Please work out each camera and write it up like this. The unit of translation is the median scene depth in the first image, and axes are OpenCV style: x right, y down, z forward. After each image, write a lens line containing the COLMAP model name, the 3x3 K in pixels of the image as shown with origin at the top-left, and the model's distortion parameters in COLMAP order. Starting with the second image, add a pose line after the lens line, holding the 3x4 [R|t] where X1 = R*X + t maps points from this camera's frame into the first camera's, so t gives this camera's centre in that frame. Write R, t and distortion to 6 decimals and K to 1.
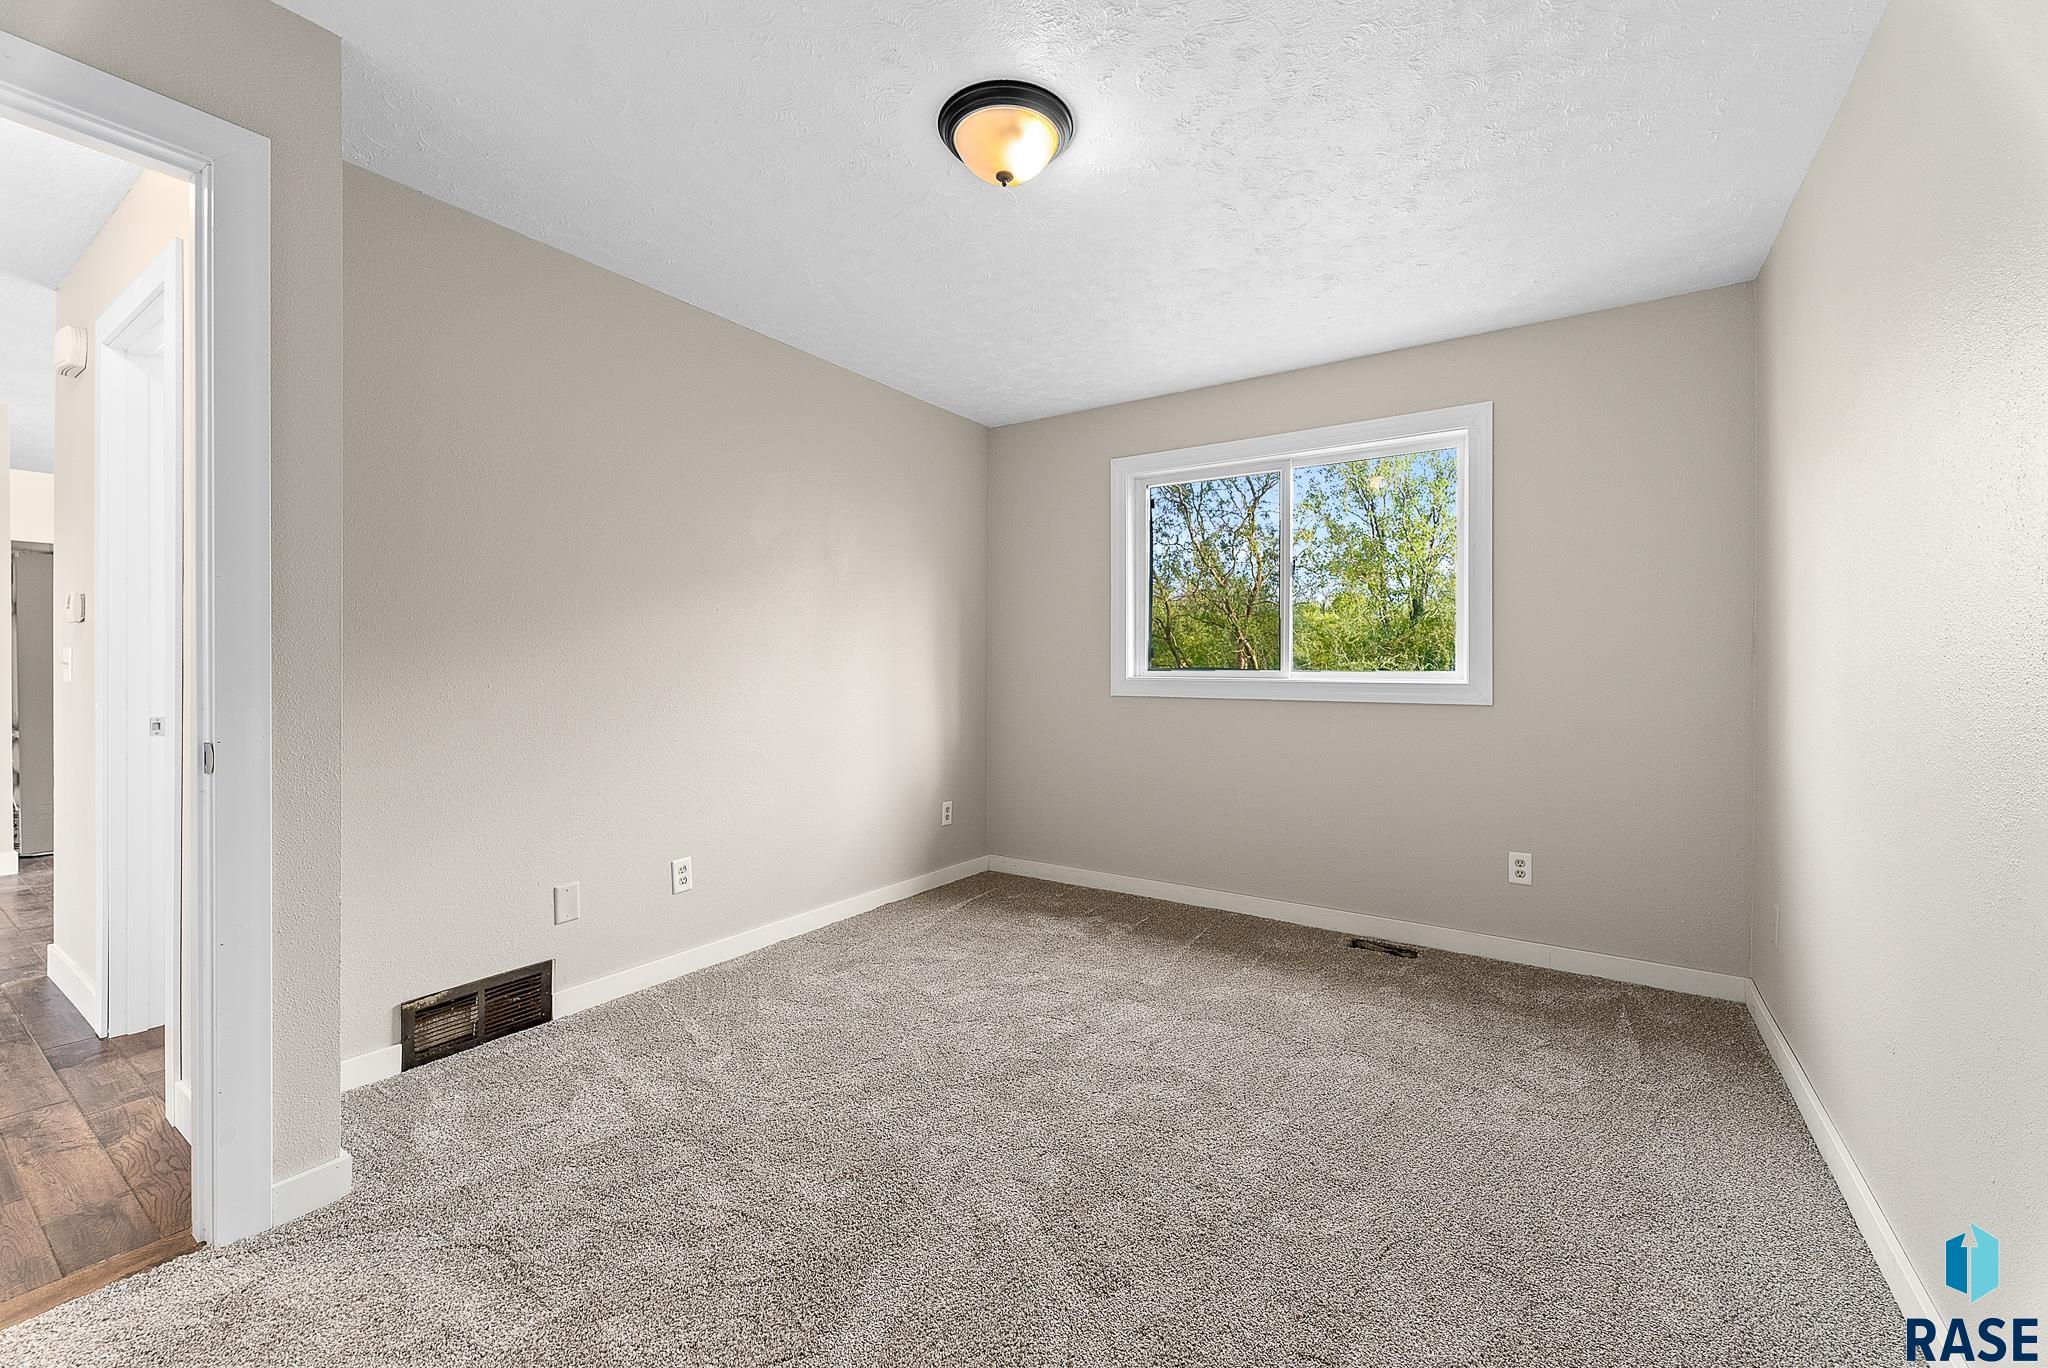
lens RADIAL K [[827.4, 0, 1014.5], [0, 827.4, 660.9], [0, 0, 1]] dist [0.002174, 0.000077]
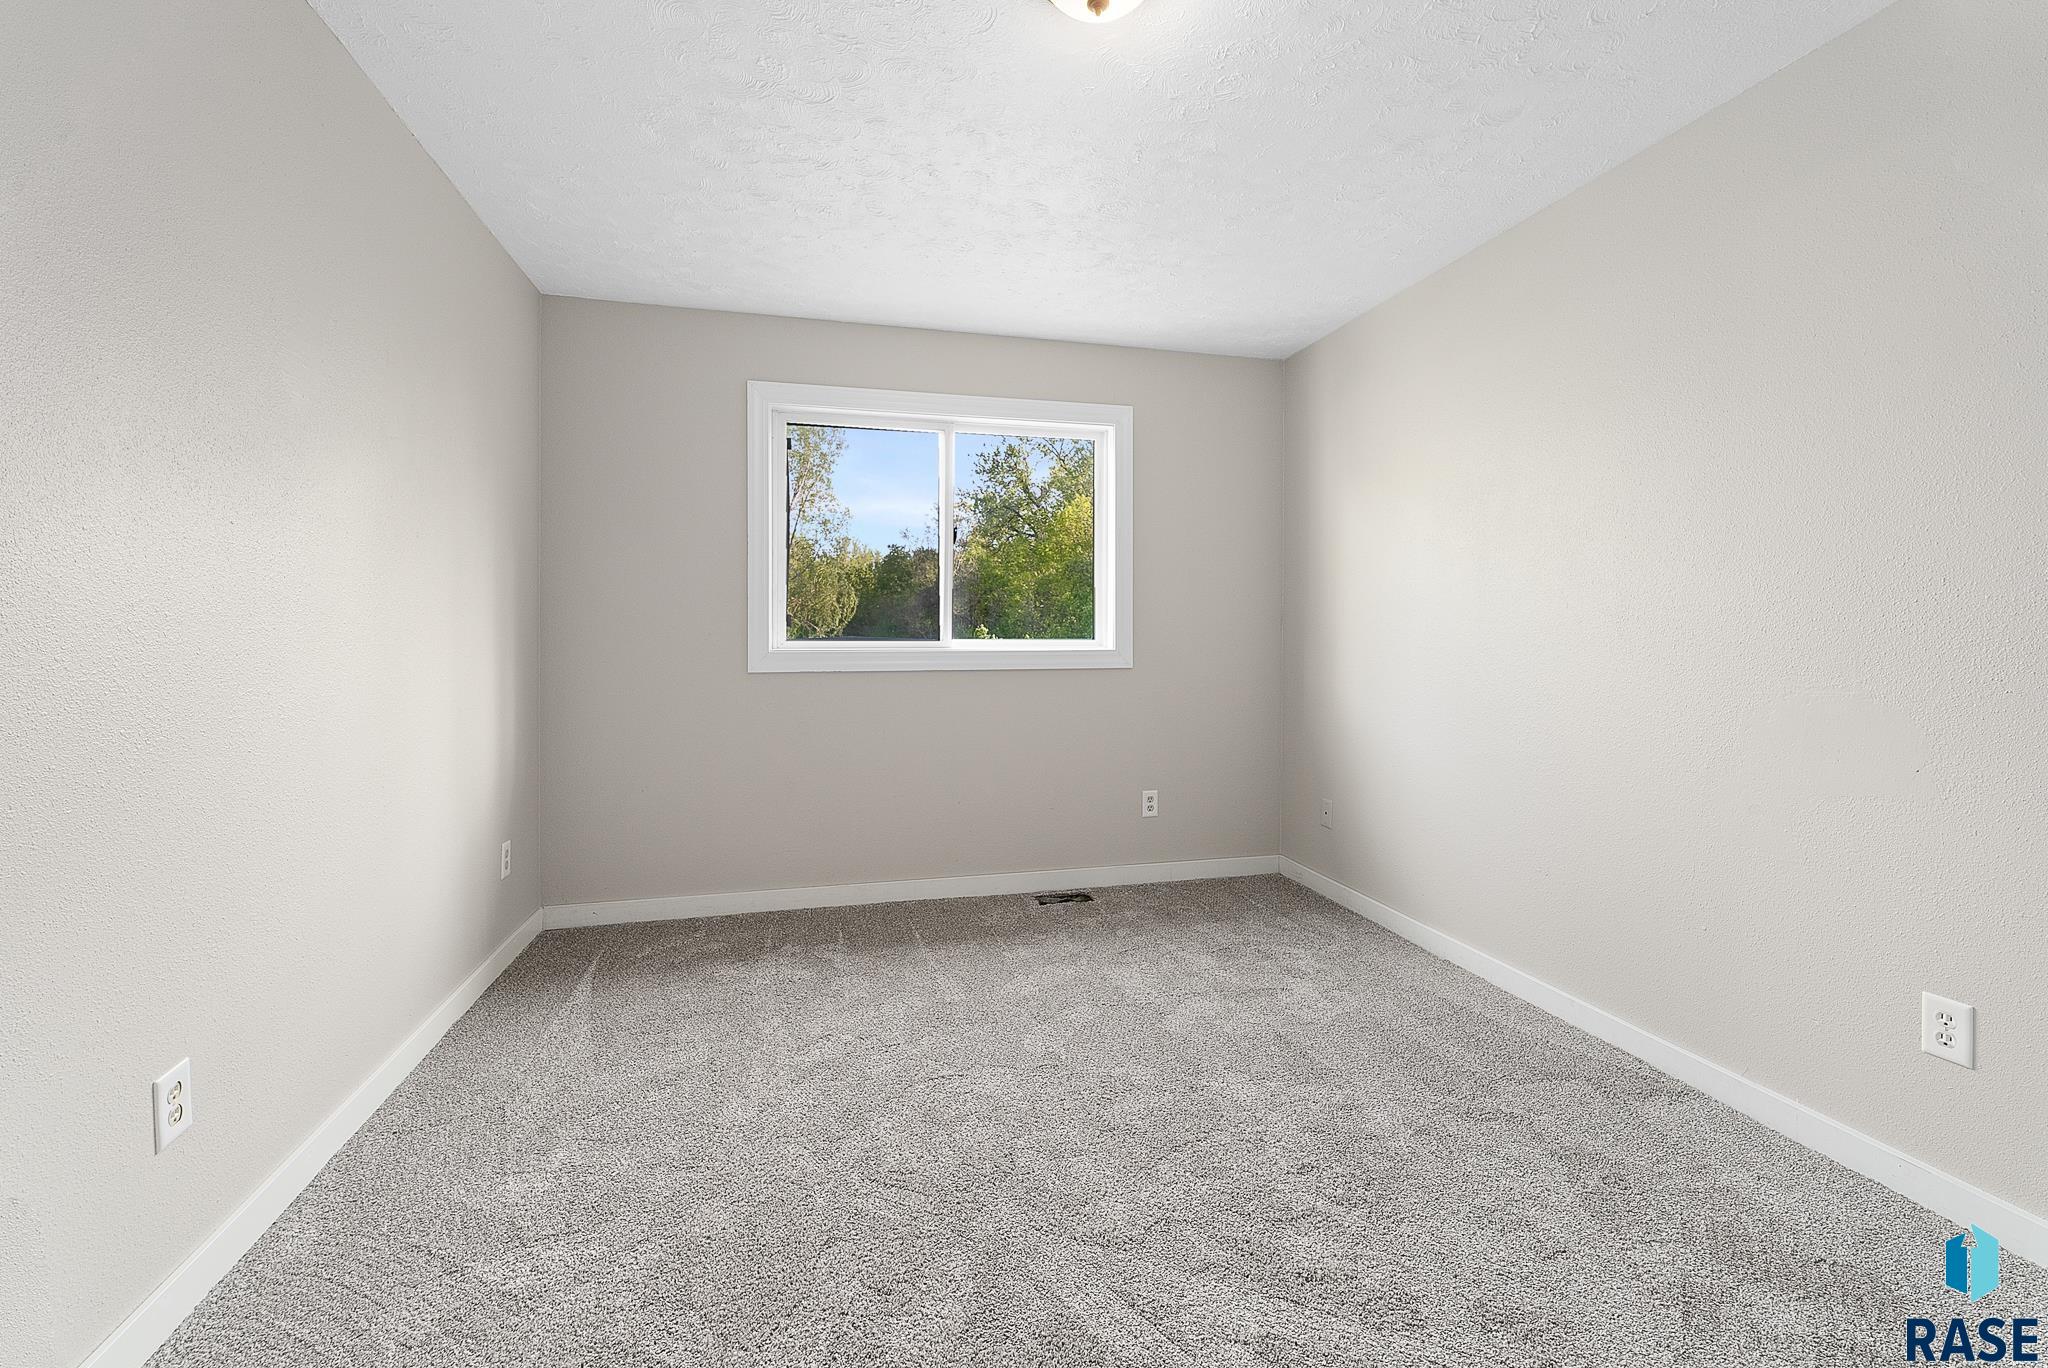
lens RADIAL K [[831.0, 0, 1030.1], [0, 831.0, 636.5], [0, 0, 1]] dist [-0.001811, -0.000160]
pose [[0.671258, -0.006179, 0.741198, -0.379999], [0.000110, 0.999966, 0.008236, -0.000274], [-0.741224, -0.005447, 0.671236, 0.314539]]
